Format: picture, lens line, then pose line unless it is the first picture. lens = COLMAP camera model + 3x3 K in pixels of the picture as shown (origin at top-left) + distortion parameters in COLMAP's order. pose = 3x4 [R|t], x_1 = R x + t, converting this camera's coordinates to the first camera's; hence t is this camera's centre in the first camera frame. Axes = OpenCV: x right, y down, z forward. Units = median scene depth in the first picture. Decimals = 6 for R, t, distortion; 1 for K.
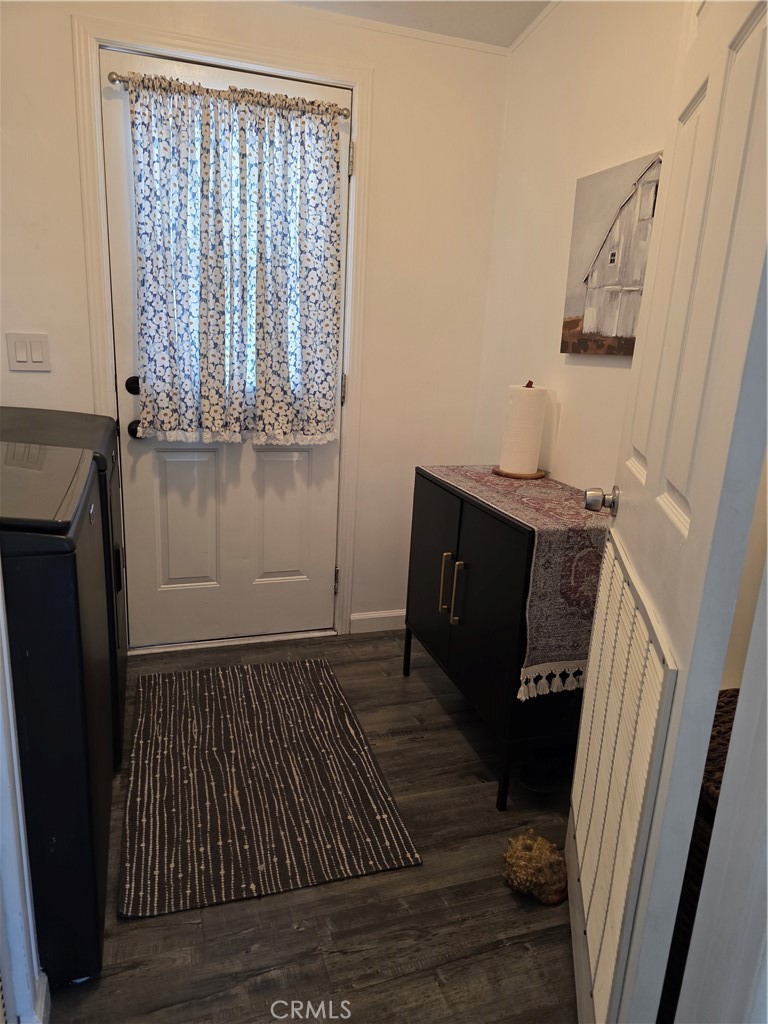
lens RADIAL K [[691.1, 0, 380.7], [0, 691.1, 522.9], [0, 0, 1]] dist [0.057219, -0.053664]
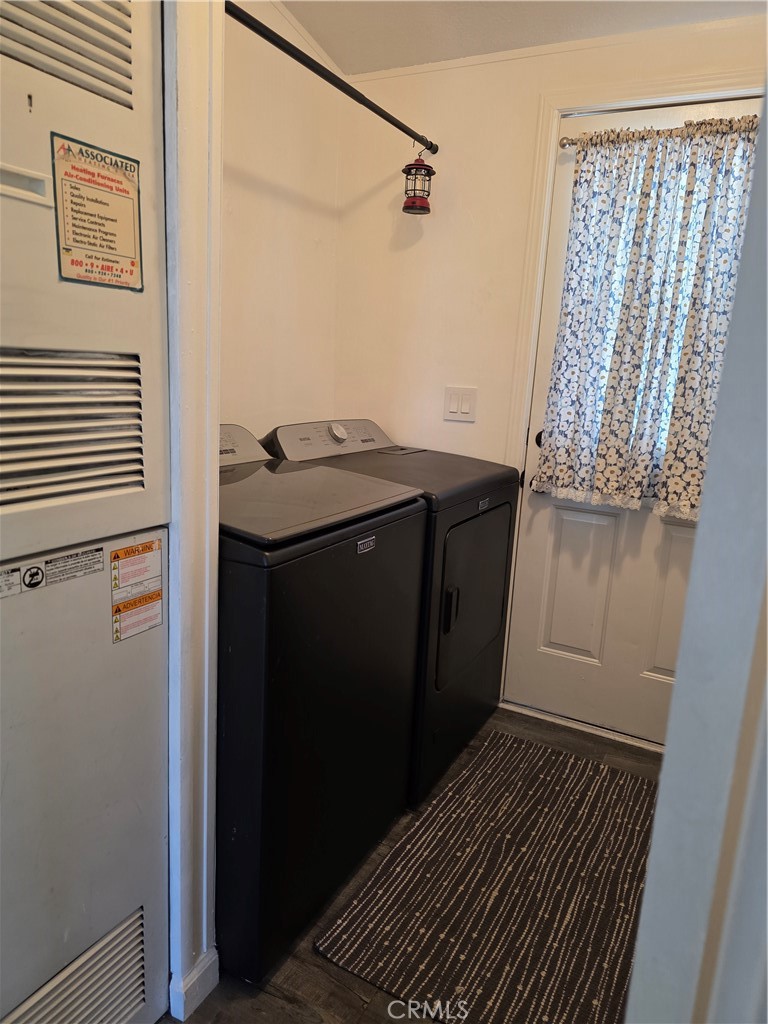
lens RADIAL K [[691.1, 0, 382.2], [0, 691.1, 511.6], [0, 0, 1]] dist [0.057219, -0.053664]
pose [[0.699329, 0.138164, -0.701320, 0.206494], [-0.213527, 0.976722, -0.020502, -0.029184], [0.682162, 0.164088, 0.712552, 0.166037]]
